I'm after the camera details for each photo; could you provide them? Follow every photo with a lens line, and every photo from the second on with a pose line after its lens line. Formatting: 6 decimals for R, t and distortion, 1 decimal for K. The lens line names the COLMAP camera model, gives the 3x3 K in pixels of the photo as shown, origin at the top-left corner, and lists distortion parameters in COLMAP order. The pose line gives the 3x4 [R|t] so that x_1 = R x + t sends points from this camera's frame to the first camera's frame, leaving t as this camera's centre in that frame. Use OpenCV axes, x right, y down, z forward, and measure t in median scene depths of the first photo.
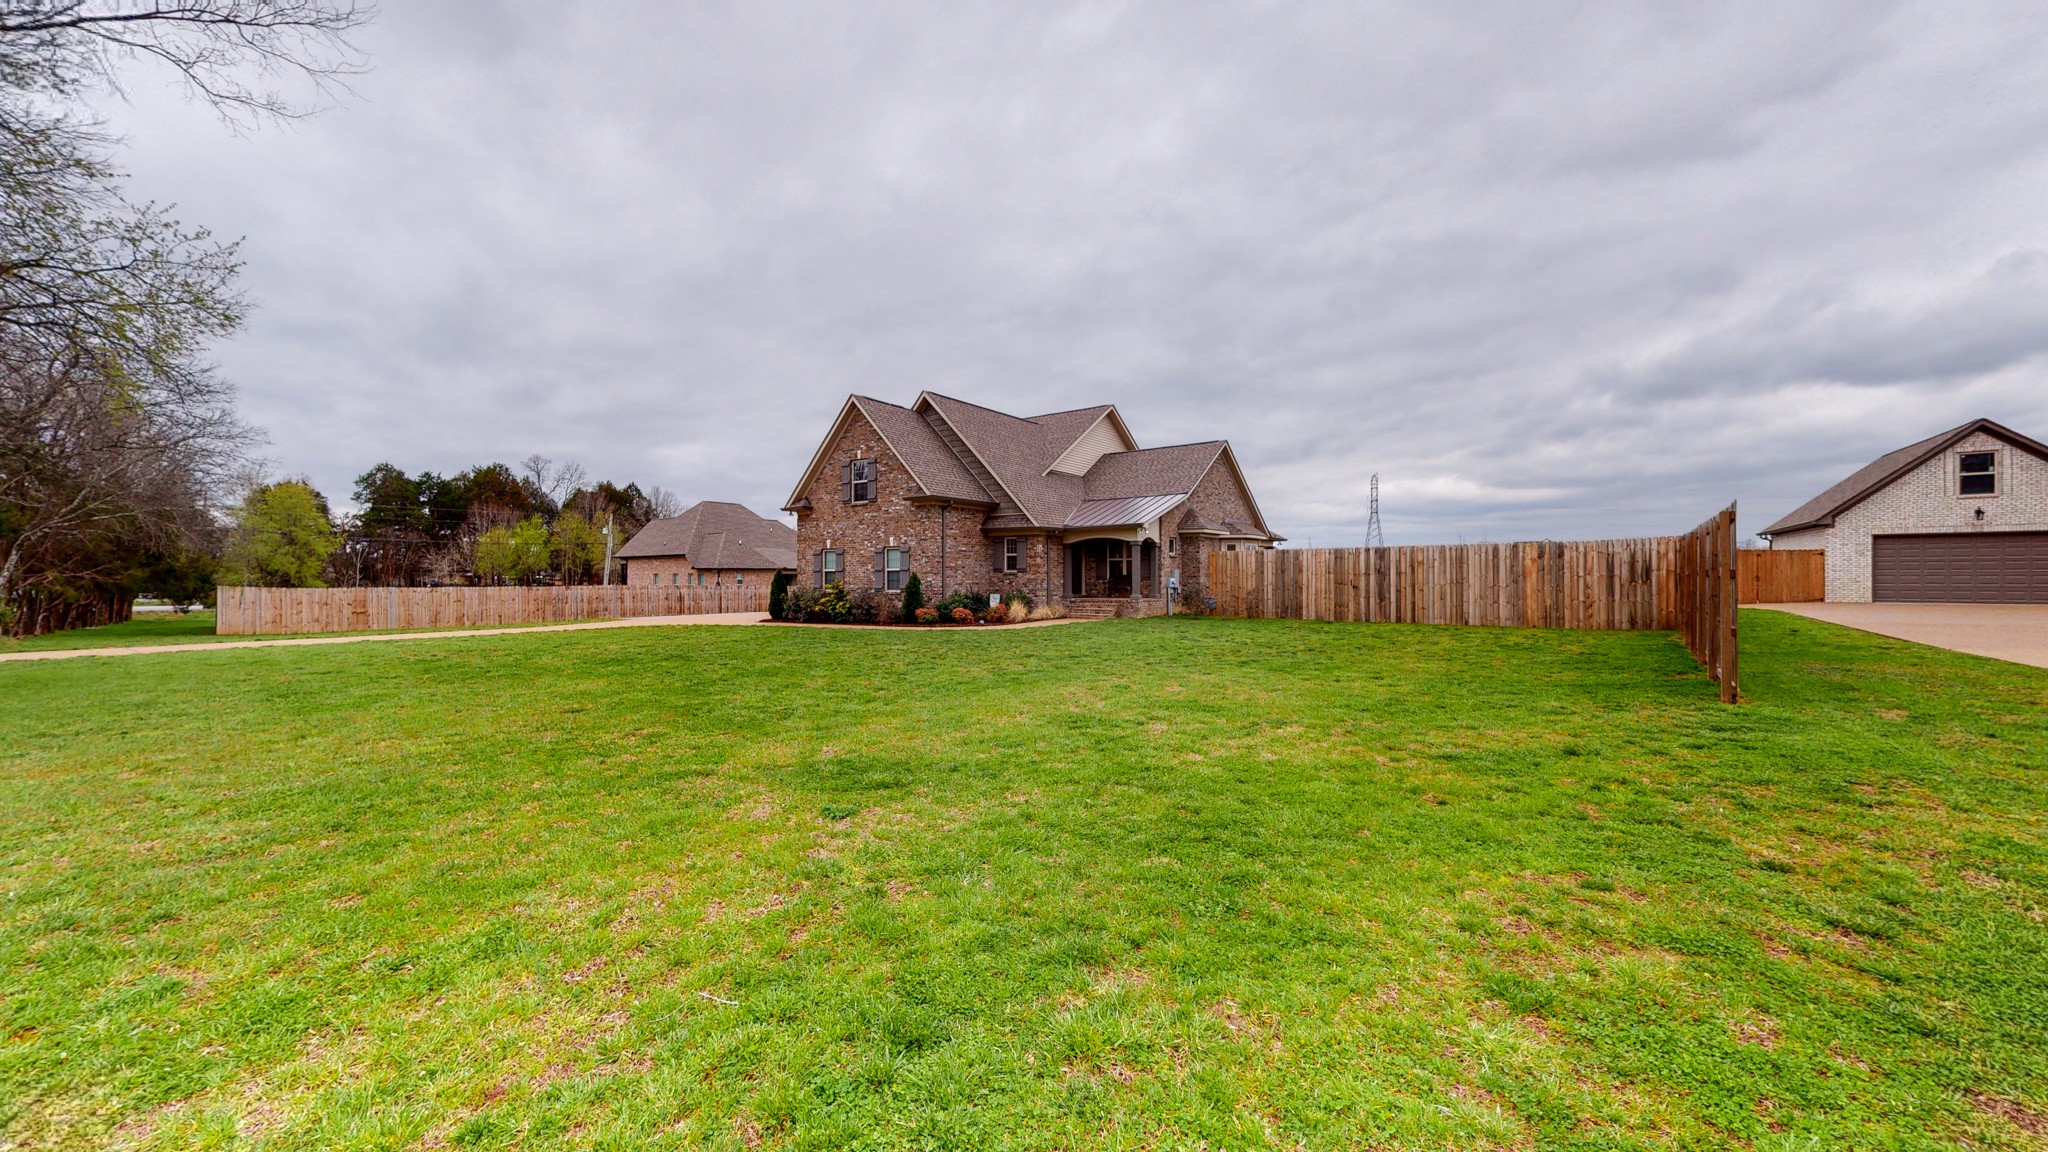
lens RADIAL K [[750.6, 0, 1024.1], [0, 750.6, 579.1], [0, 0, 1]] dist [0.000240, -0.000123]
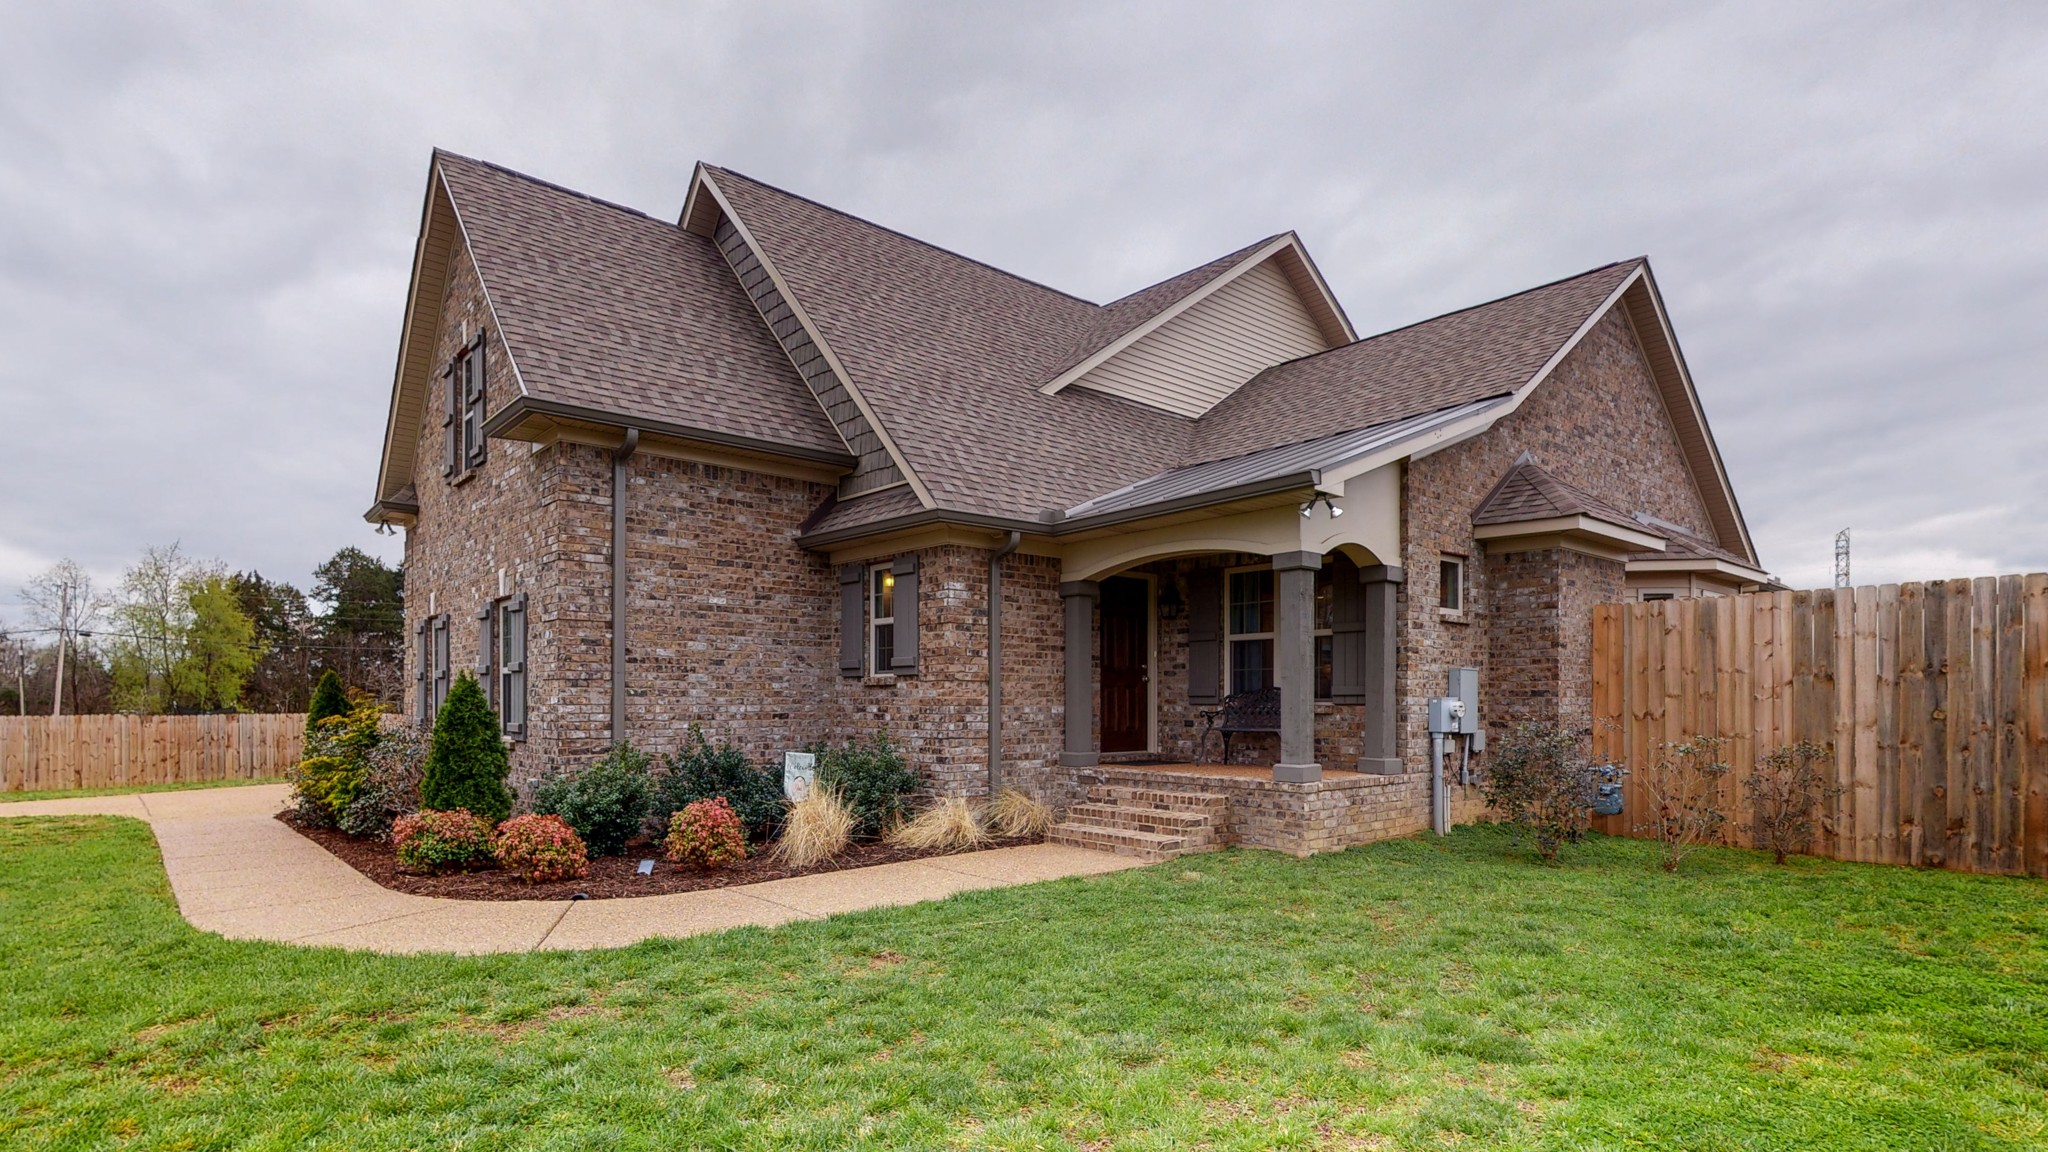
lens RADIAL K [[1021.6, 0, 1024.1], [0, 1021.6, 705.0], [0, 0, 1]] dist [0.001372, -0.000059]
pose [[0.975869, 0.003301, -0.218332, 0.126988], [-0.003266, 0.999995, 0.000520, 0.000988], [0.218333, 0.000206, 0.975874, 0.601773]]
